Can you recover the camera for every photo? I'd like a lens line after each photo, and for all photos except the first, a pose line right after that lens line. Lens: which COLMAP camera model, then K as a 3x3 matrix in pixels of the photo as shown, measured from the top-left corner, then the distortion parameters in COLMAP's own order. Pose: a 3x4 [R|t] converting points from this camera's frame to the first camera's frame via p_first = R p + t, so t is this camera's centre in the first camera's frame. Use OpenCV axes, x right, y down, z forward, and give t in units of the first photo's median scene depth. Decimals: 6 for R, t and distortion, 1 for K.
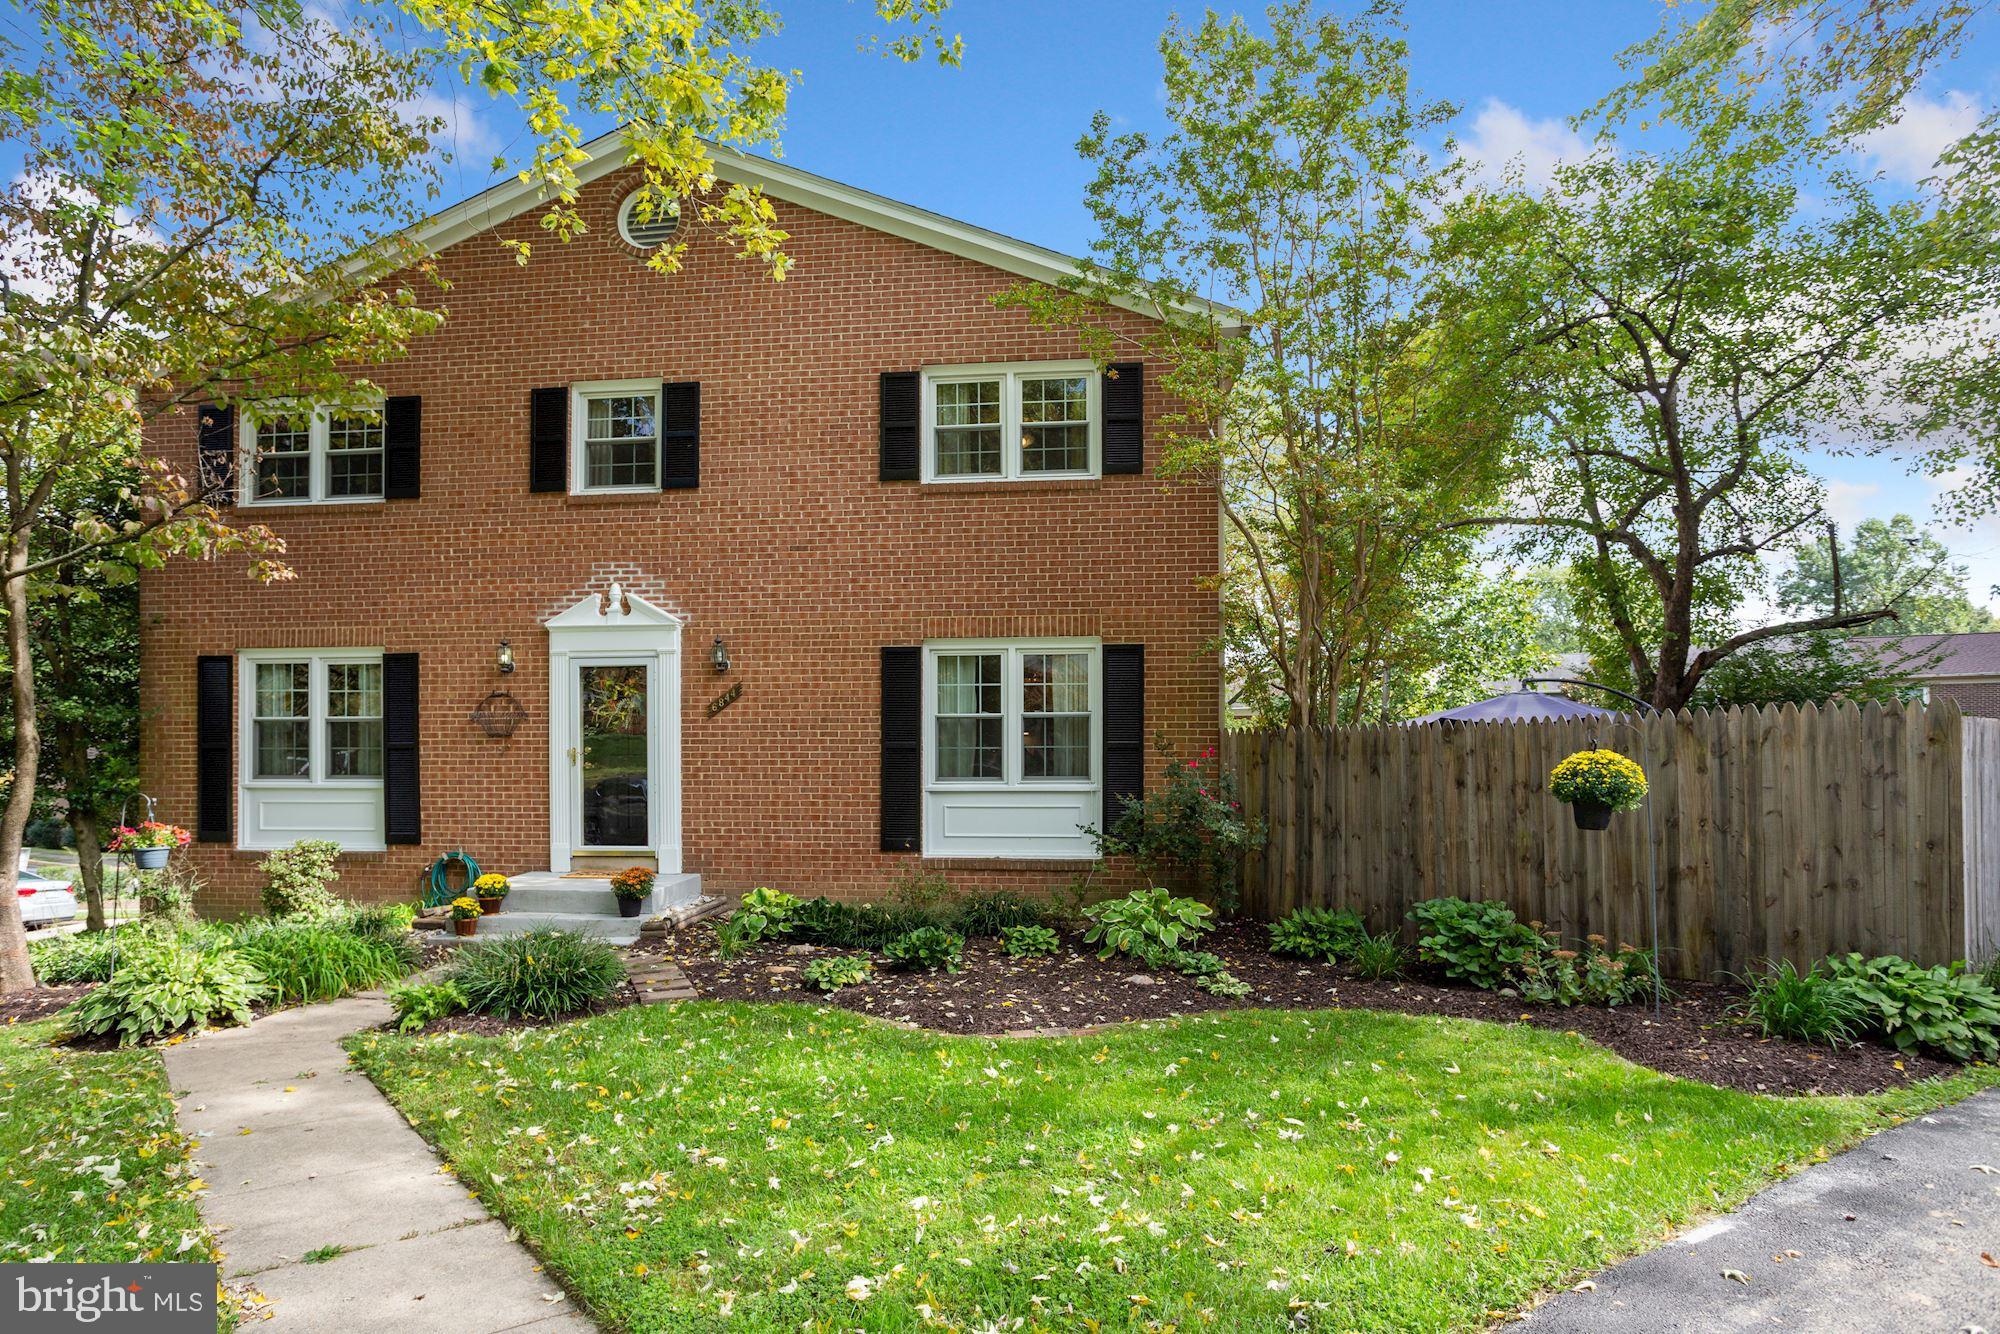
lens RADIAL K [[1159.1, 0, 969.0], [0, 1159.1, 742.8], [0, 0, 1]] dist [-0.027807, 0.023421]
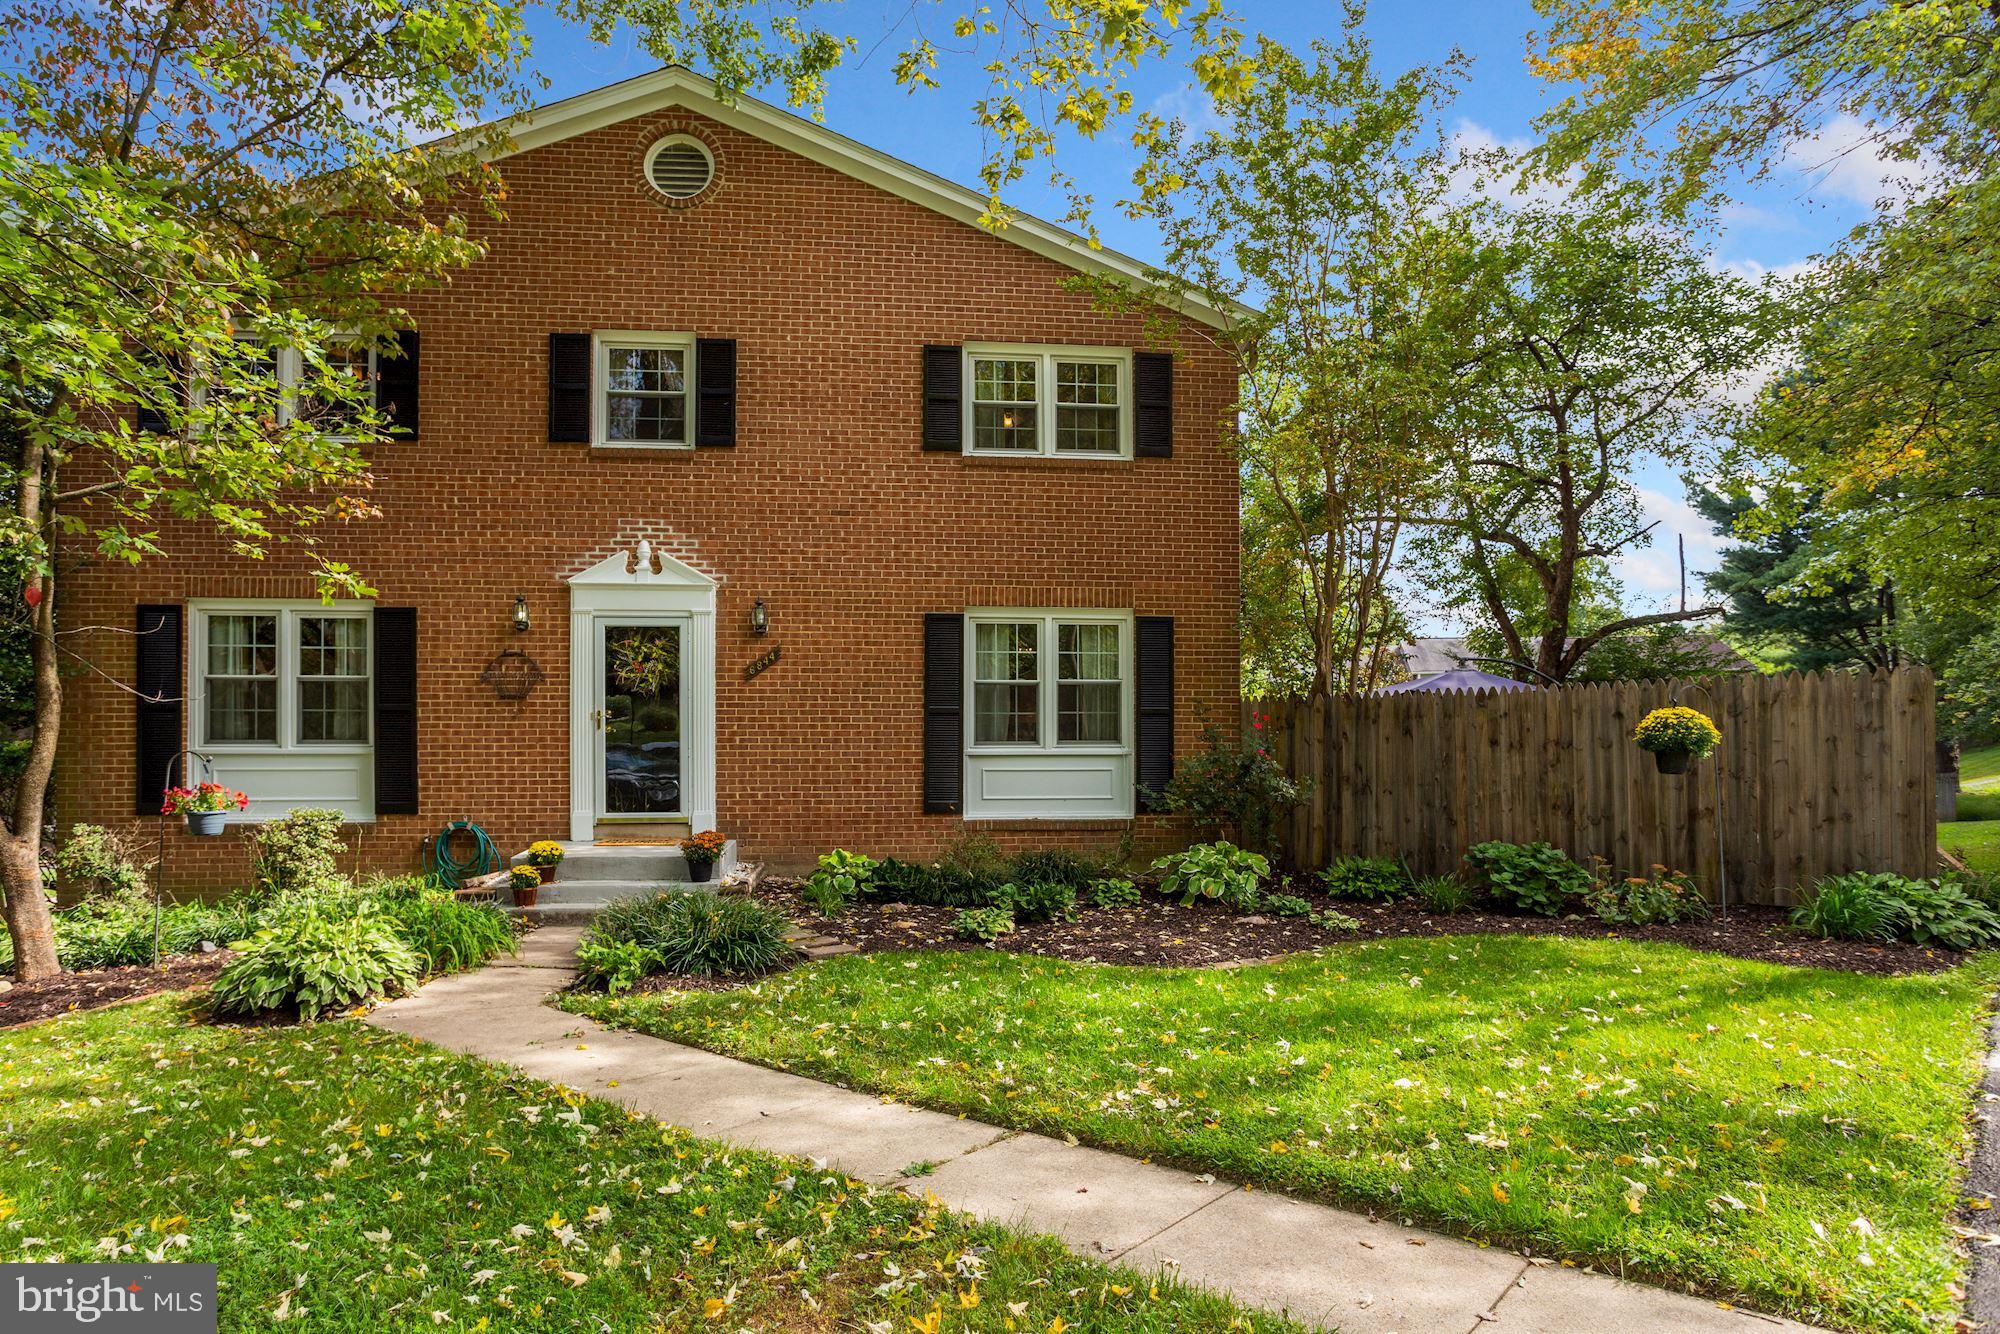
lens RADIAL K [[1159.1, 0, 983.0], [0, 1159.1, 720.5], [0, 0, 1]] dist [-0.027807, 0.023421]
pose [[0.975298, 0.006060, 0.220812, -0.249305], [-0.004336, 0.999956, -0.008291, 0.019559], [-0.220852, 0.007128, 0.975281, -0.003094]]
